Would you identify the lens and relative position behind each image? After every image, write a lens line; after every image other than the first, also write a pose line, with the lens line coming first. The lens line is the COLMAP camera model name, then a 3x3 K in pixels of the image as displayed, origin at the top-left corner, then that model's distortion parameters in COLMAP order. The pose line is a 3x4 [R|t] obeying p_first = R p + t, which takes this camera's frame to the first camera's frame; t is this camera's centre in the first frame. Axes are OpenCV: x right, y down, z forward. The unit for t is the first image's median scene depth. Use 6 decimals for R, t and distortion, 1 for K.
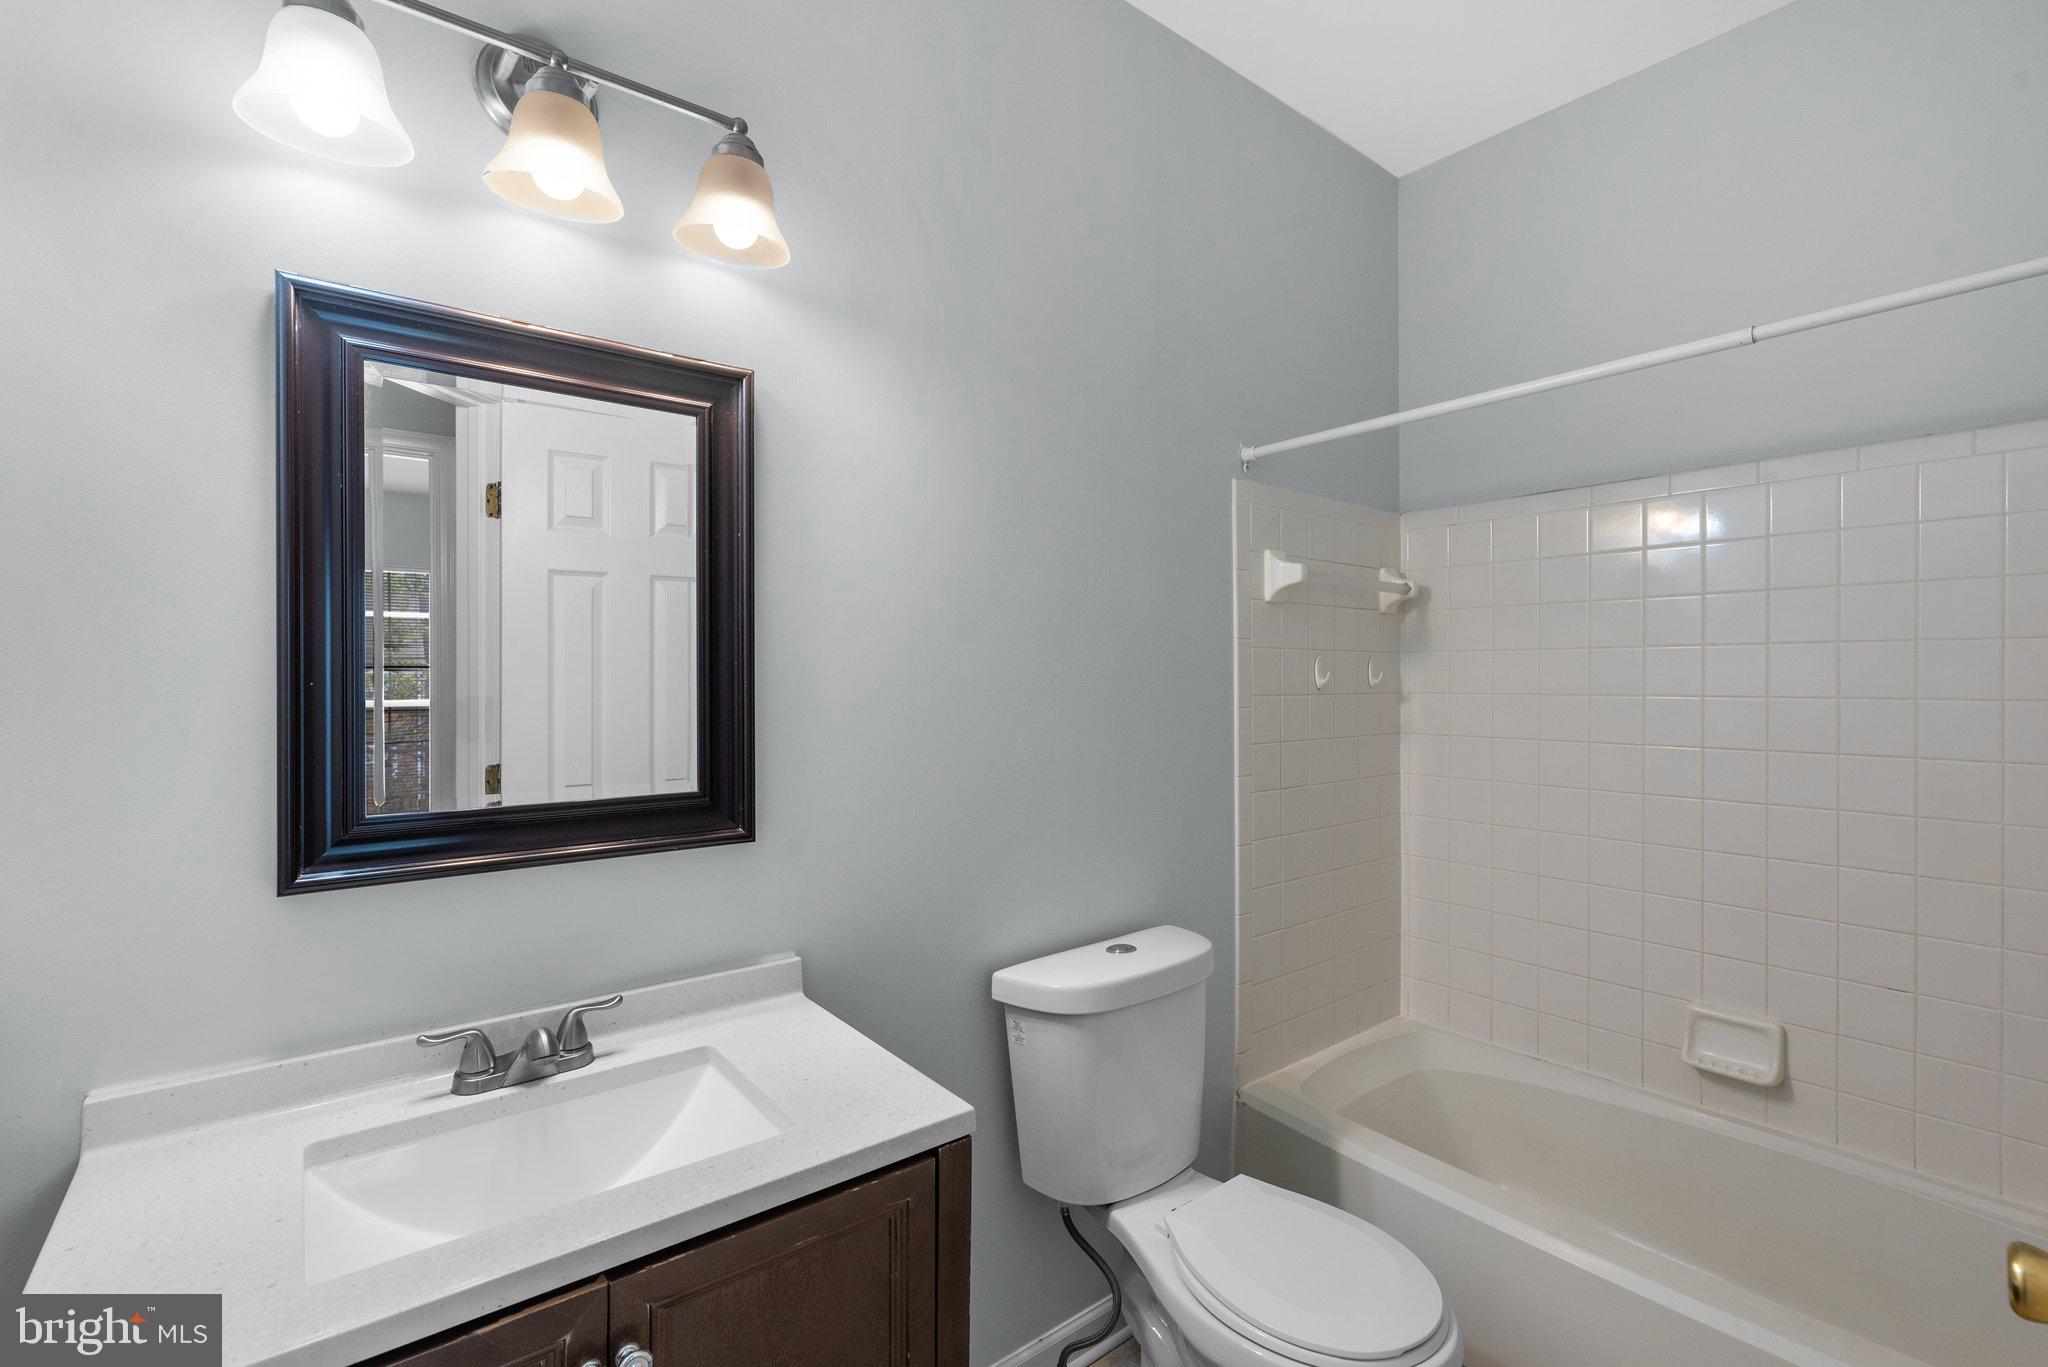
lens RADIAL K [[916.1, 0, 1032.9], [0, 916.1, 668.1], [0, 0, 1]] dist [0.003015, -0.000084]
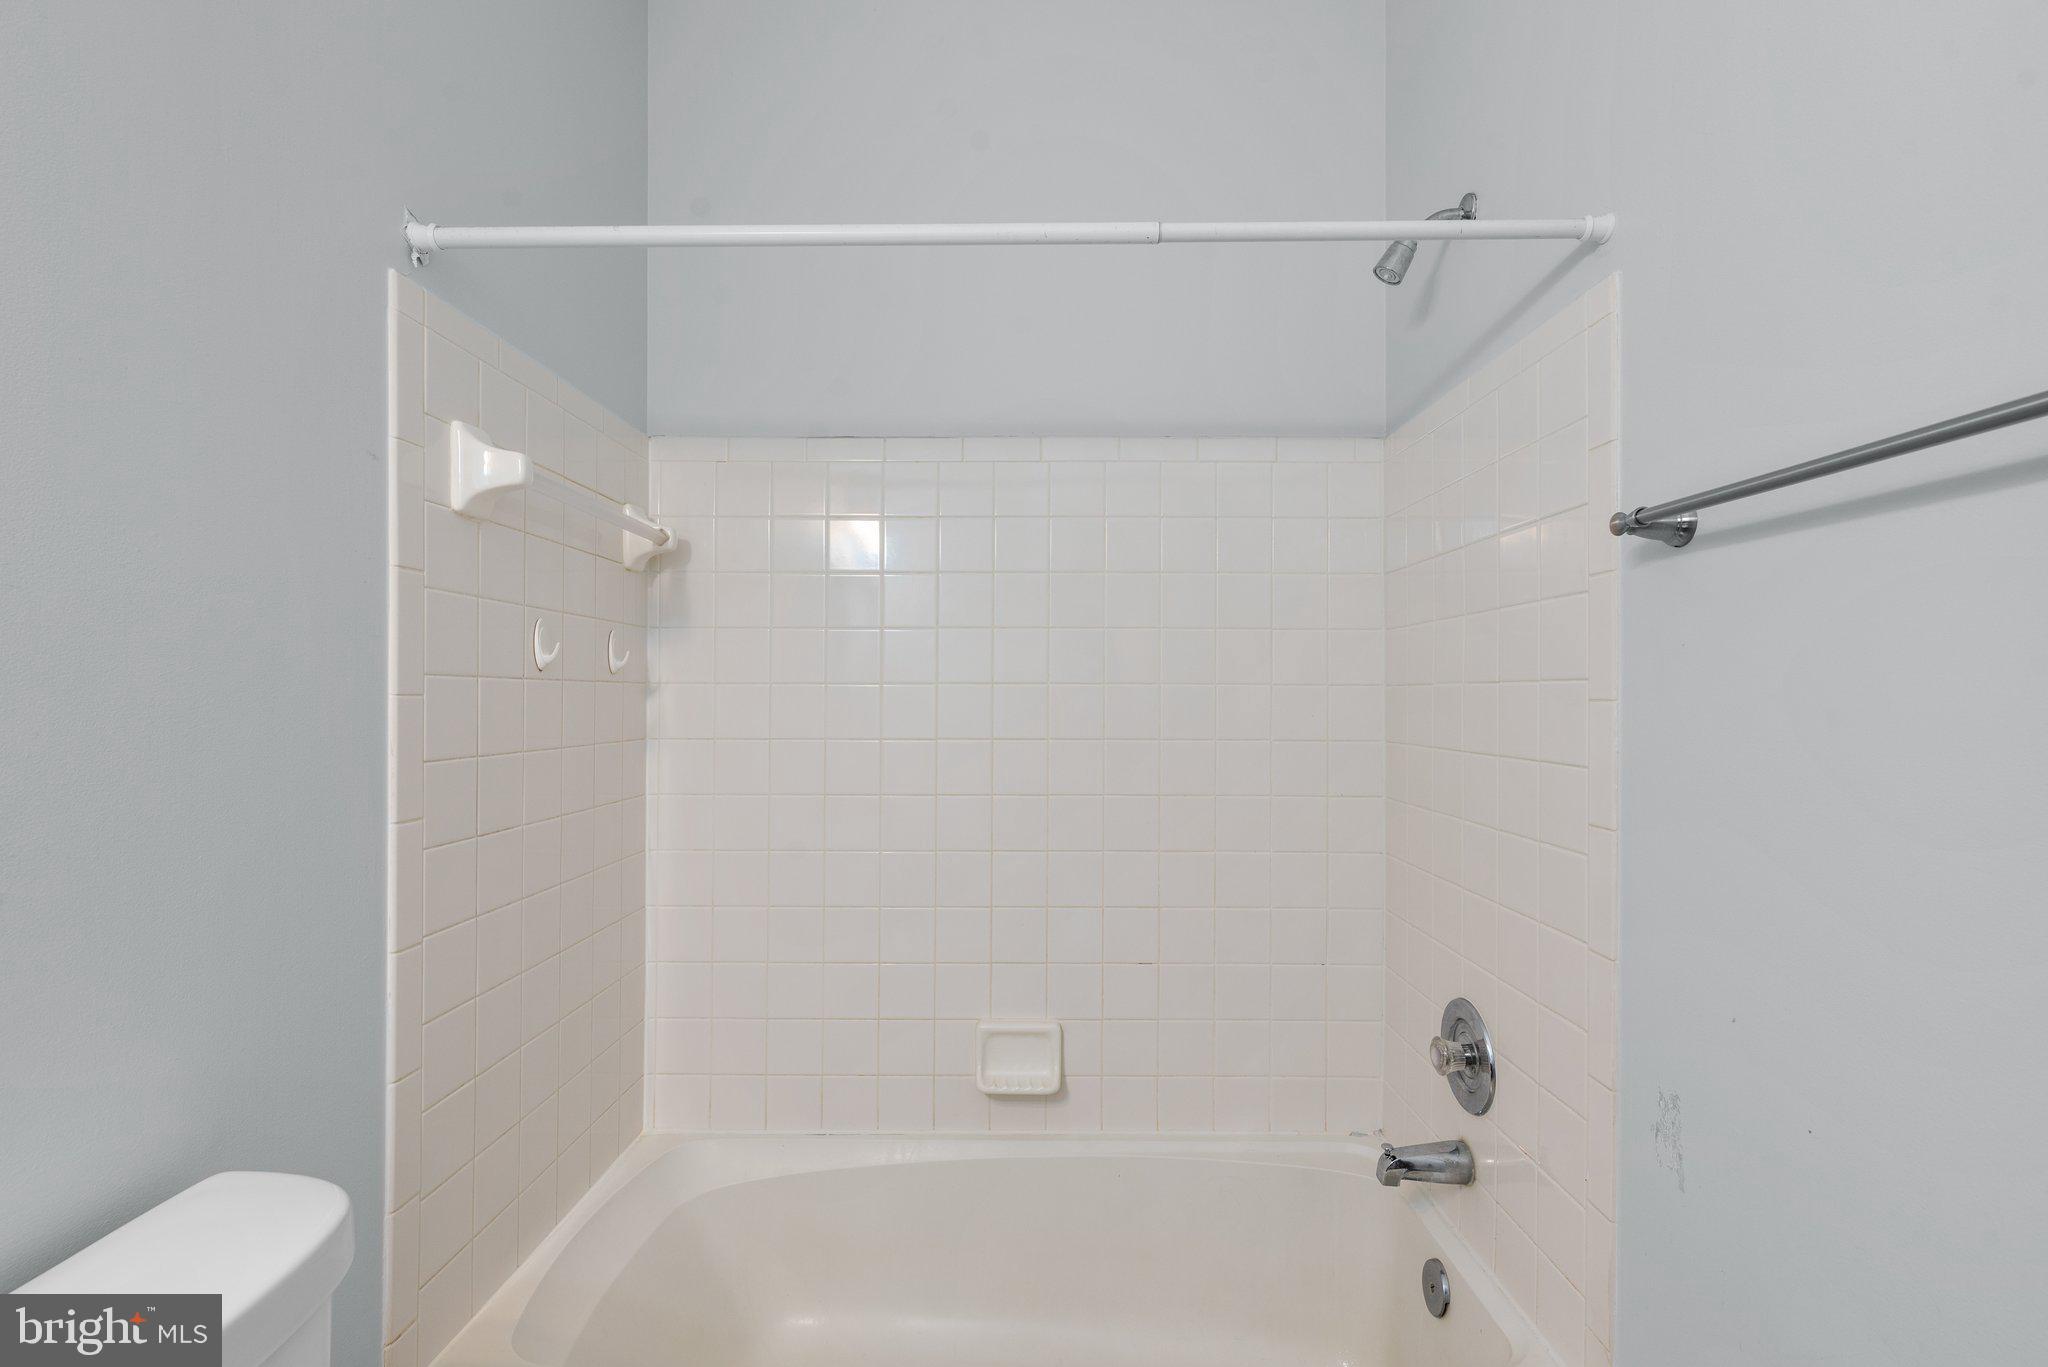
lens RADIAL K [[916.1, 0, 1030.8], [0, 916.1, 690.9], [0, 0, 1]] dist [0.003015, -0.000084]
pose [[0.642135, 0.008927, 0.766539, 0.048457], [-0.009876, 0.999946, -0.003372, 0.038166], [-0.766528, -0.005405, 0.642189, 0.356560]]
